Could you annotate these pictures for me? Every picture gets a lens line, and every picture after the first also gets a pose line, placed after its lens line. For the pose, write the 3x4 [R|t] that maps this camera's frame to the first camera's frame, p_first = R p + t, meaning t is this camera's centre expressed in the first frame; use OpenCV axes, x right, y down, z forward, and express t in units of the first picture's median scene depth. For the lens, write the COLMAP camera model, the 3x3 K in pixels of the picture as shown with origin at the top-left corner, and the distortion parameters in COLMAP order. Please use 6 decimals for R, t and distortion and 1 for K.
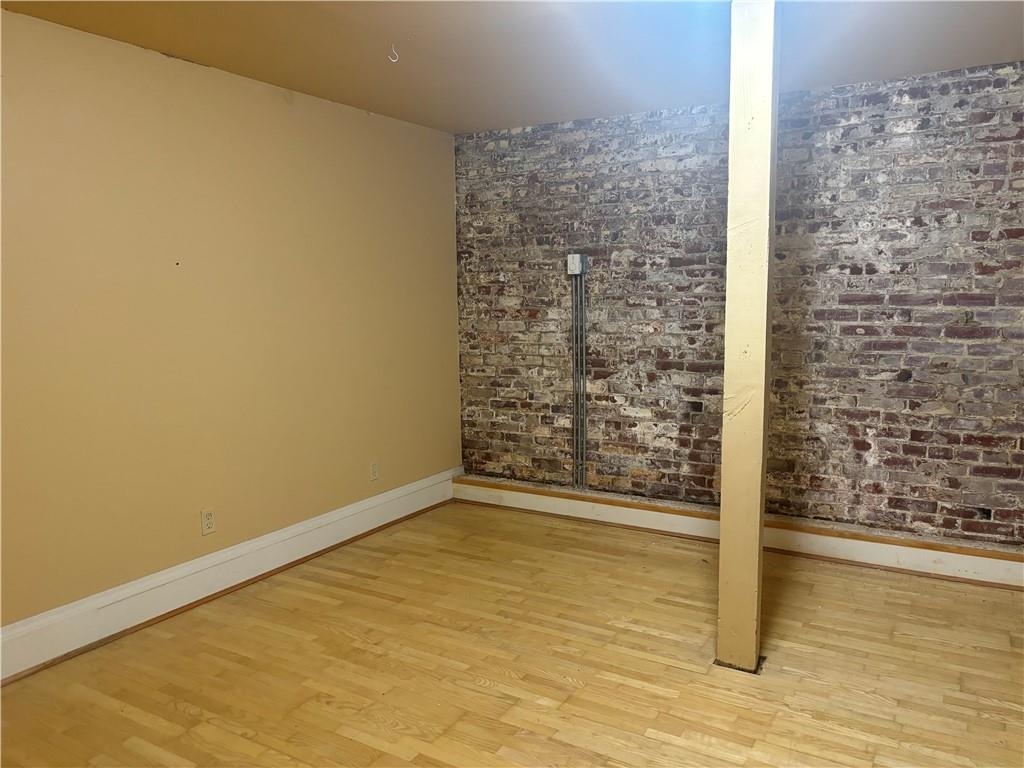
lens RADIAL K [[777.8, 0, 512.8], [0, 777.8, 372.6], [0, 0, 1]] dist [0.058212, -0.042741]
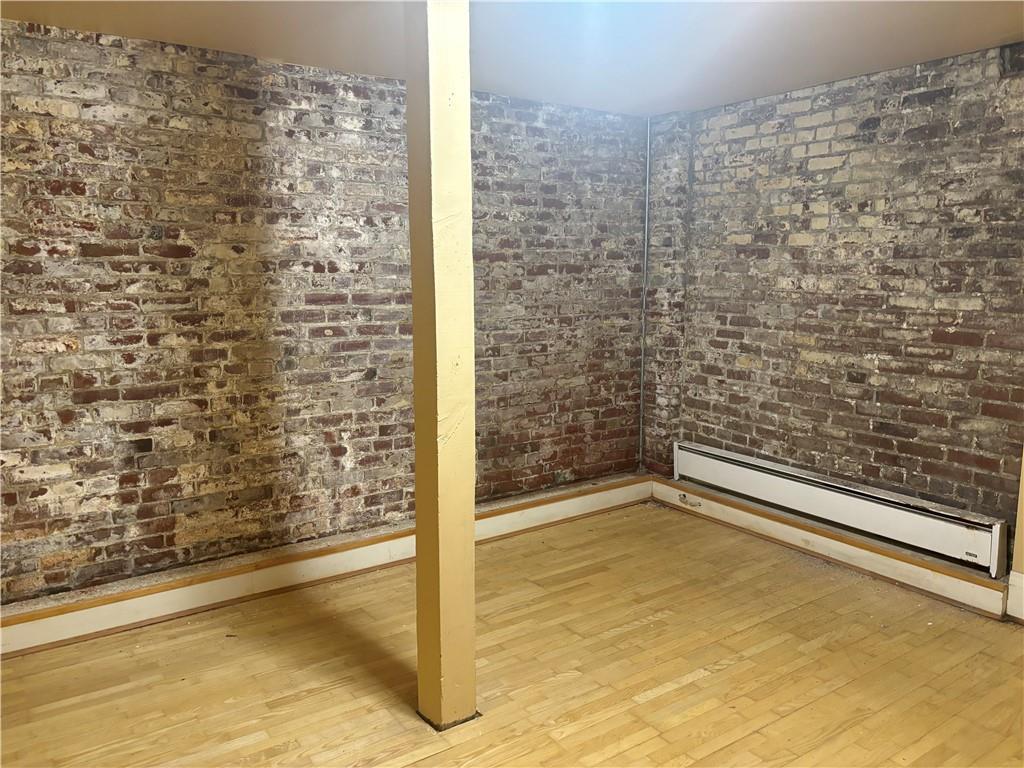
lens RADIAL K [[777.8, 0, 512.8], [0, 777.8, 372.6], [0, 0, 1]] dist [0.058212, -0.042741]
pose [[0.427355, -0.103651, 0.898123, -0.306510], [0.099474, 0.992766, 0.067241, -0.044818], [-0.898595, 0.060604, 0.434574, 0.382826]]
